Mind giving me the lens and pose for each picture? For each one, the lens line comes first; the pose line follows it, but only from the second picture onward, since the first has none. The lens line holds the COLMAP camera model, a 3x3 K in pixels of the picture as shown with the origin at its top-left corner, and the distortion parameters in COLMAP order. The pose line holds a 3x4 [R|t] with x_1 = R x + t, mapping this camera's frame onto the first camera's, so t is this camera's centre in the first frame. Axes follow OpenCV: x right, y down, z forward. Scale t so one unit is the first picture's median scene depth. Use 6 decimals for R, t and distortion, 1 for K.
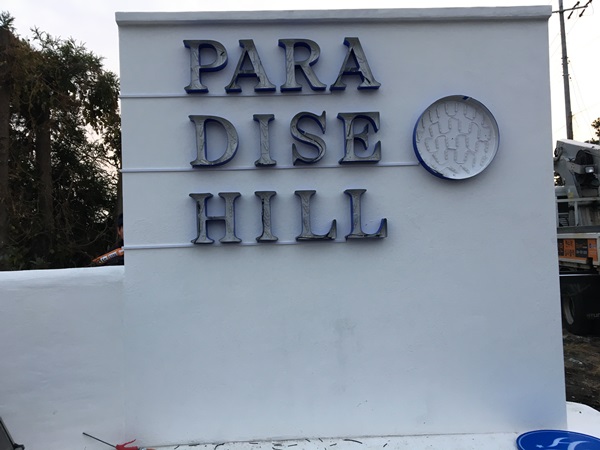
lens RADIAL K [[504.2, 0, 300.0], [0, 504.2, 225.0], [0, 0, 1]] dist [0.043416, -0.010707]
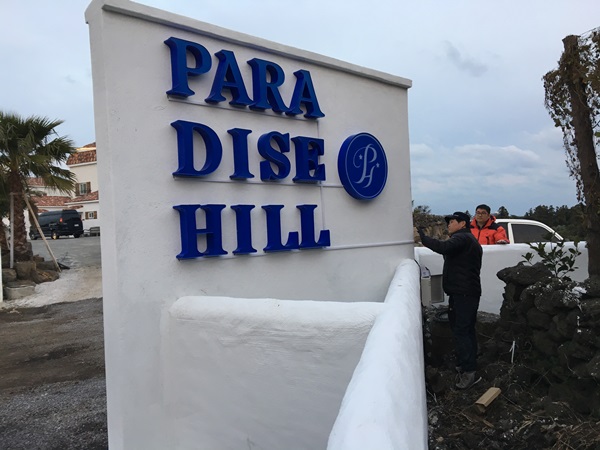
lens RADIAL K [[504.2, 0, 300.0], [0, 504.2, 225.0], [0, 0, 1]] dist [0.043416, -0.010707]
pose [[0.752195, 0.002384, 0.658937, -0.652071], [0.008014, 0.999886, -0.012766, -0.009371], [-0.658892, 0.014884, 0.752090, 0.153064]]
